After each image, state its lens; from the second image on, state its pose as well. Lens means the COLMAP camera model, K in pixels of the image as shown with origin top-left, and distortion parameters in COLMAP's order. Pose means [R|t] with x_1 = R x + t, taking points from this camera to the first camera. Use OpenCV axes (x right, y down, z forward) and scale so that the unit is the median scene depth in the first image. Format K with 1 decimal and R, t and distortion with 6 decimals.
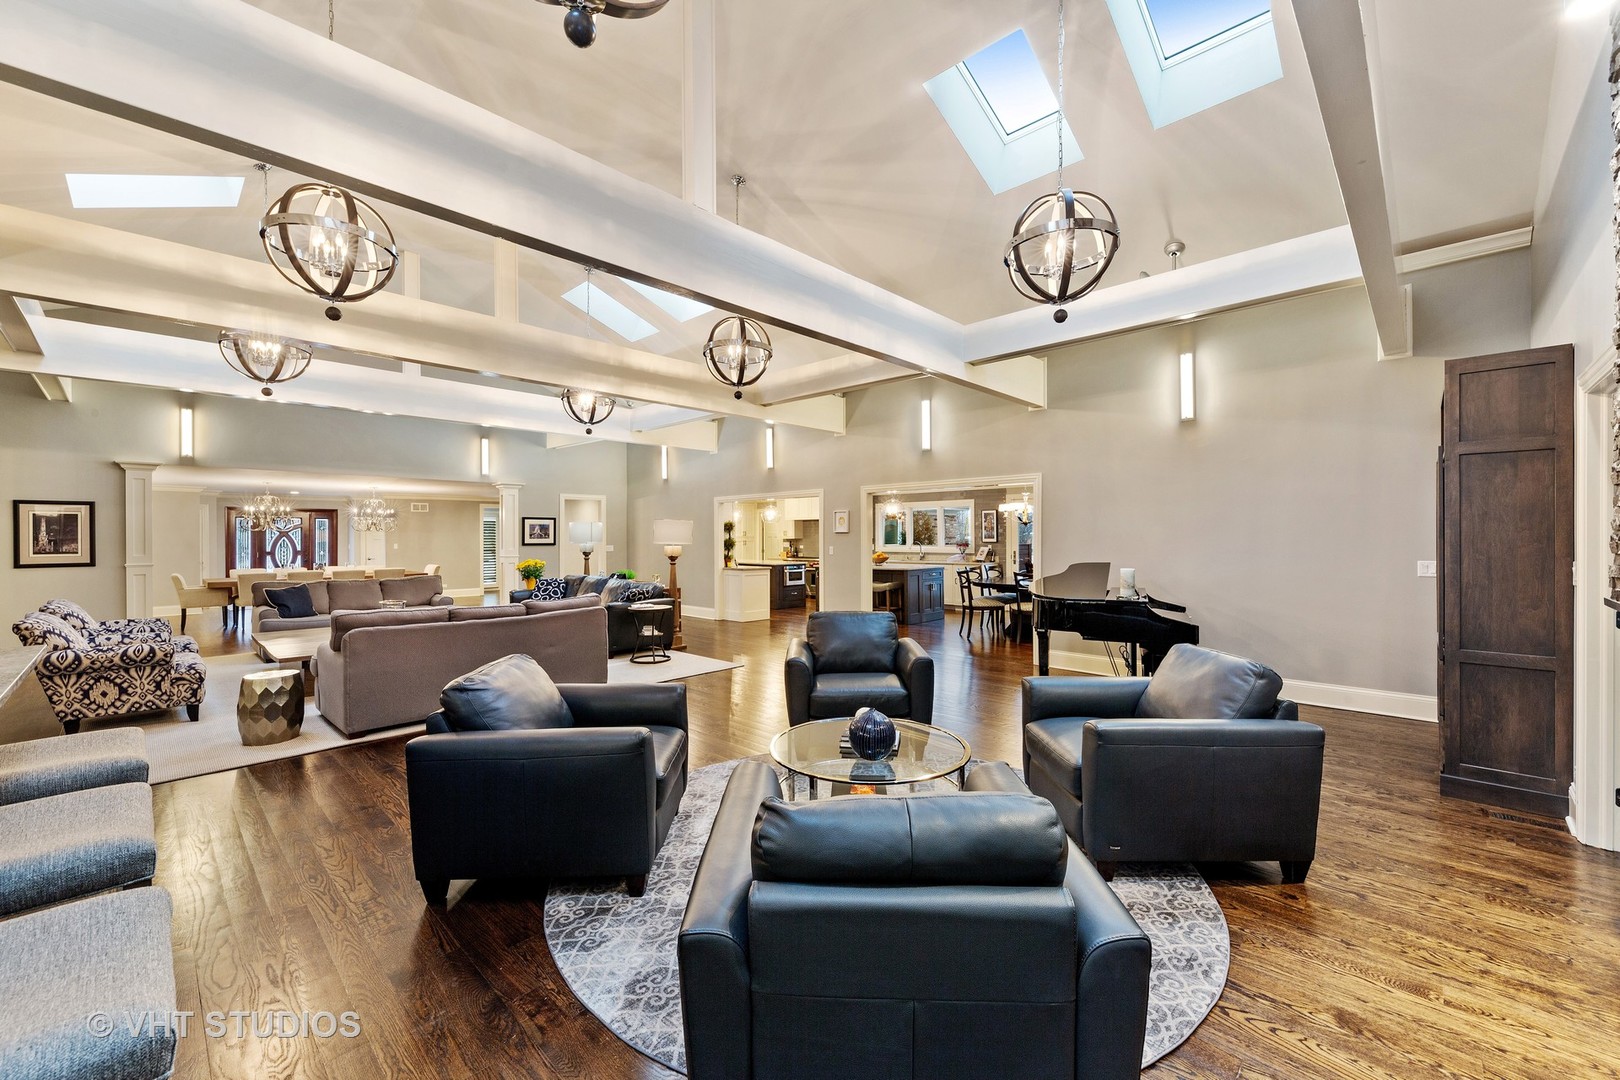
lens RADIAL K [[626.2, 0, 820.6], [0, 626.2, 539.0], [0, 0, 1]] dist [-0.000775, -0.001440]
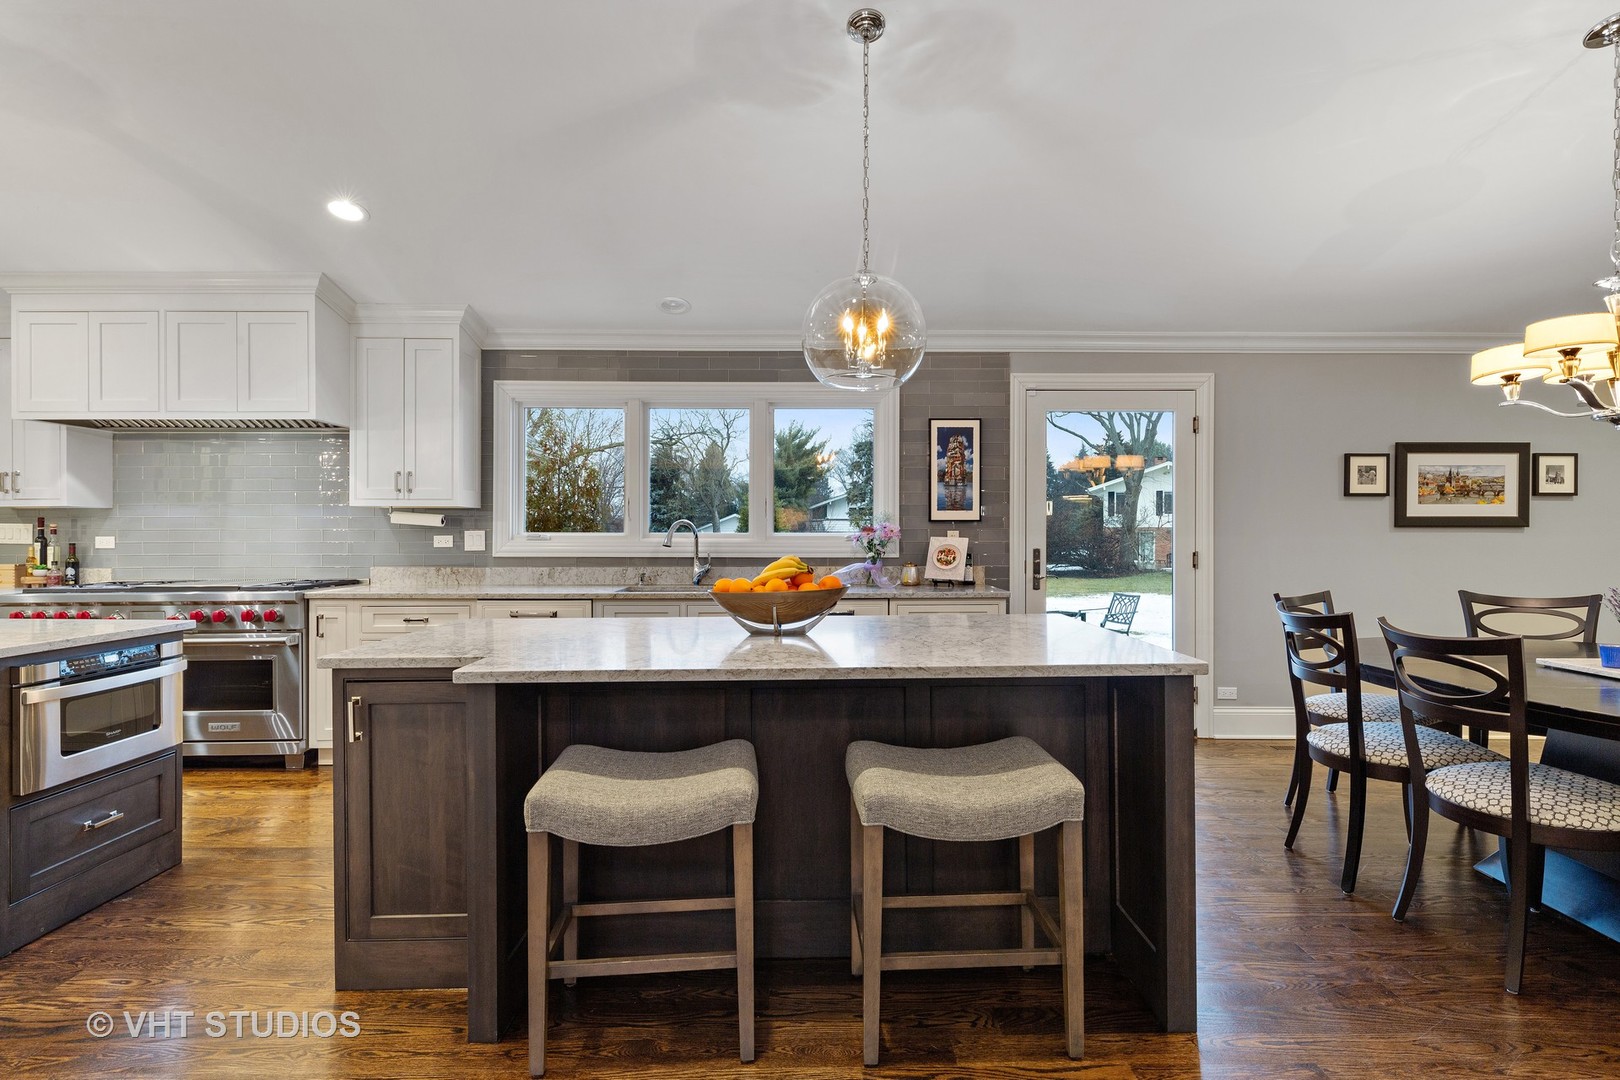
lens RADIAL K [[781.1, 0, 808.8], [0, 781.1, 530.9], [0, 0, 1]] dist [0.009443, -0.008447]
pose [[0.725913, 0.006555, 0.687756, -0.048063], [-0.001916, 0.999970, -0.007509, 0.011894], [-0.687784, 0.004133, 0.725903, 0.708972]]
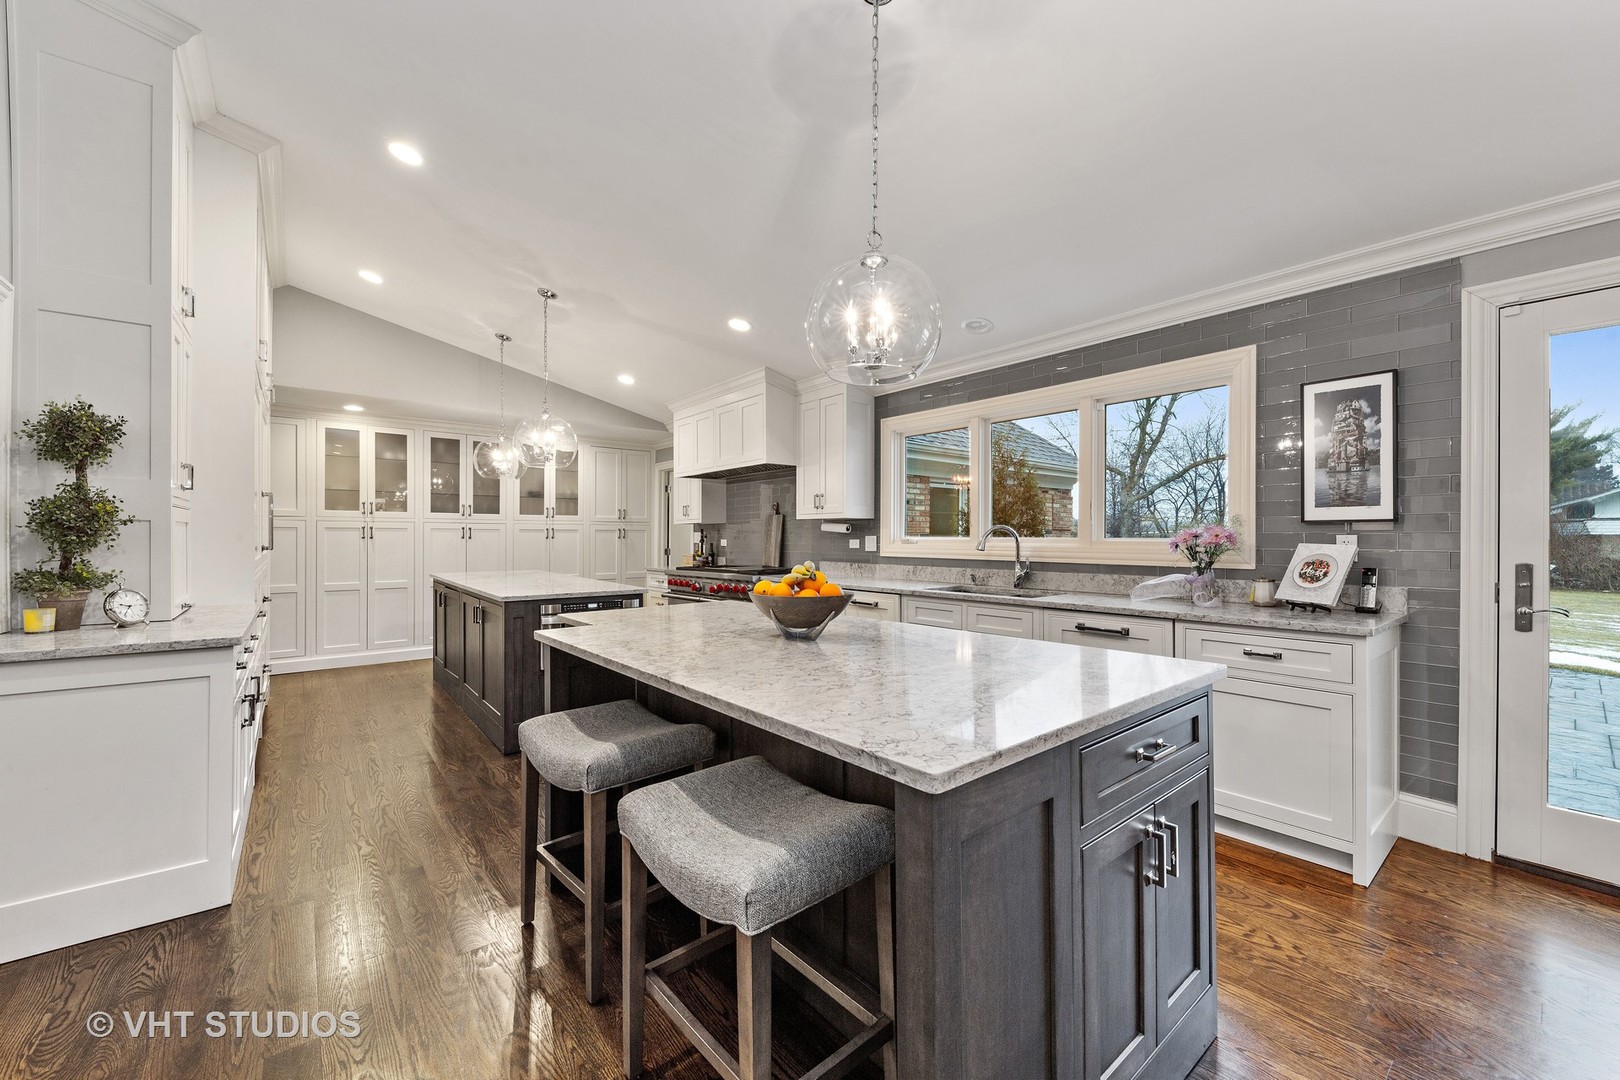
lens RADIAL K [[626.2, 0, 814.7], [0, 626.2, 537.6], [0, 0, 1]] dist [-0.000775, -0.001440]
pose [[0.990272, 0.004171, -0.139082, 0.104773], [-0.004158, 0.999991, 0.000380, 0.010464], [0.139083, 0.000202, 0.990281, 0.696894]]
